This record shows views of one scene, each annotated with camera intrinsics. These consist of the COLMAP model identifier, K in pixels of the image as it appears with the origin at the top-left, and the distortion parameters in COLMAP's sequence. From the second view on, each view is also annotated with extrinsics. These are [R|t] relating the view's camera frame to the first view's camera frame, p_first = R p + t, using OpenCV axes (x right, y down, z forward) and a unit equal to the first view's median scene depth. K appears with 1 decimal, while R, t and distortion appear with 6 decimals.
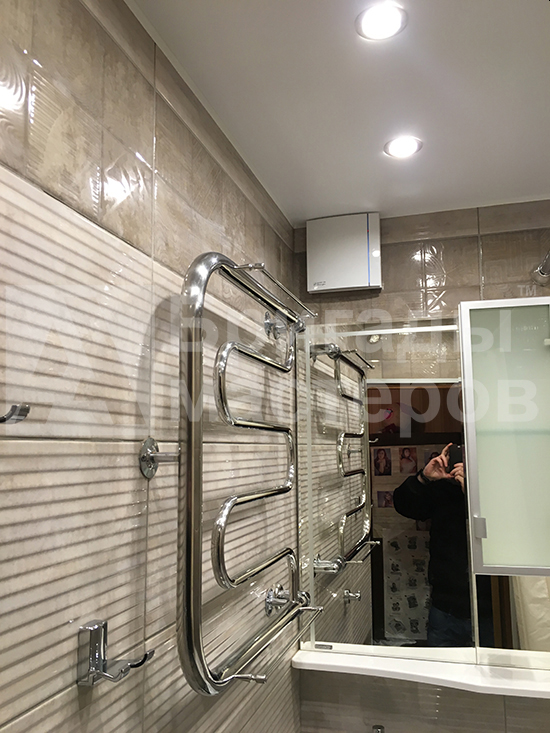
lens RADIAL K [[626.0, 0, 276.8], [0, 626.0, 367.3], [0, 0, 1]] dist [0.087783, -0.126157]
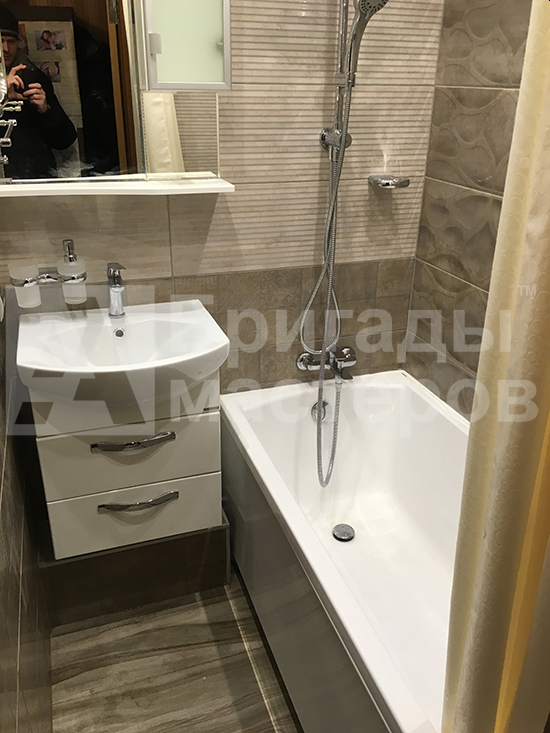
lens RADIAL K [[626.0, 0, 277.5], [0, 626.0, 367.0], [0, 0, 1]] dist [0.087783, -0.126157]
pose [[0.816278, -0.221333, 0.533575, -0.181022], [-0.097778, 0.857416, 0.505249, 0.137701], [-0.569324, -0.464595, 0.678249, -0.094862]]
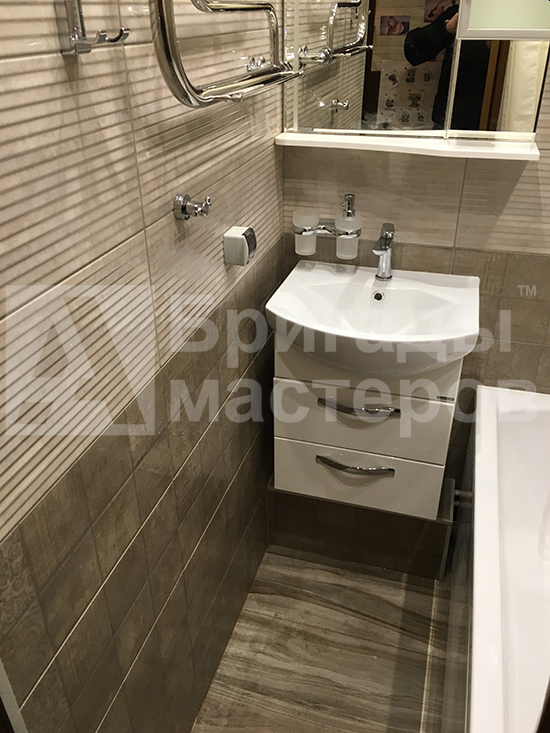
lens RADIAL K [[626.0, 0, 276.4], [0, 626.0, 368.0], [0, 0, 1]] dist [0.087783, -0.126157]
pose [[0.999987, 0.005157, 0.000019, 0.026904], [-0.004119, 0.796475, 0.604657, 0.119461], [0.003103, -0.604649, 0.796486, -0.091239]]
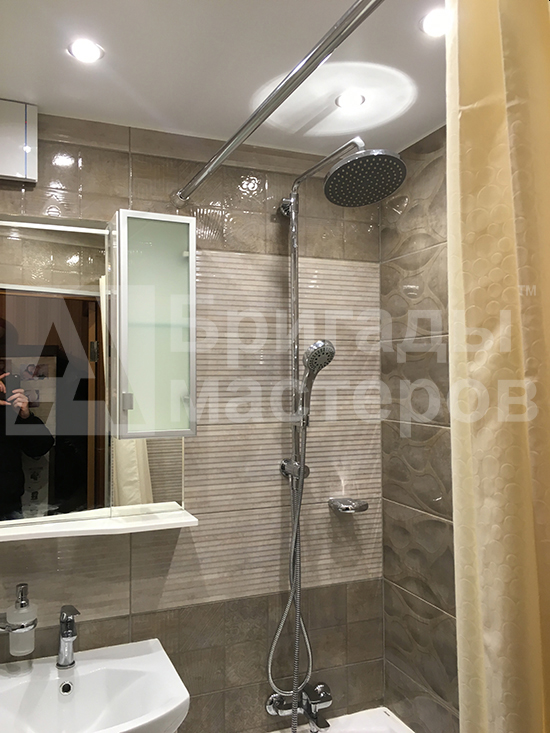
lens RADIAL K [[626.0, 0, 277.2], [0, 626.0, 365.9], [0, 0, 1]] dist [0.087783, -0.126157]
pose [[0.783581, 0.014729, 0.621115, -0.173955], [-0.082823, 0.993273, 0.080933, 0.057256], [-0.615745, -0.114860, 0.779529, -0.086419]]
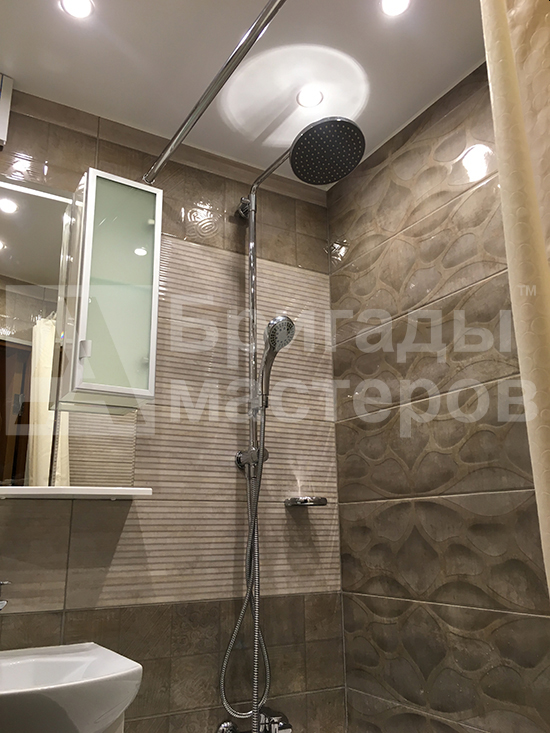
lens RADIAL K [[626.0, 0, 276.5], [0, 626.0, 368.2], [0, 0, 1]] dist [0.087783, -0.126157]
pose [[0.687684, 0.191187, 0.700384, -0.198122], [-0.088091, 0.979549, -0.180898, 0.400577], [-0.720646, 0.062703, 0.690462, -0.021624]]
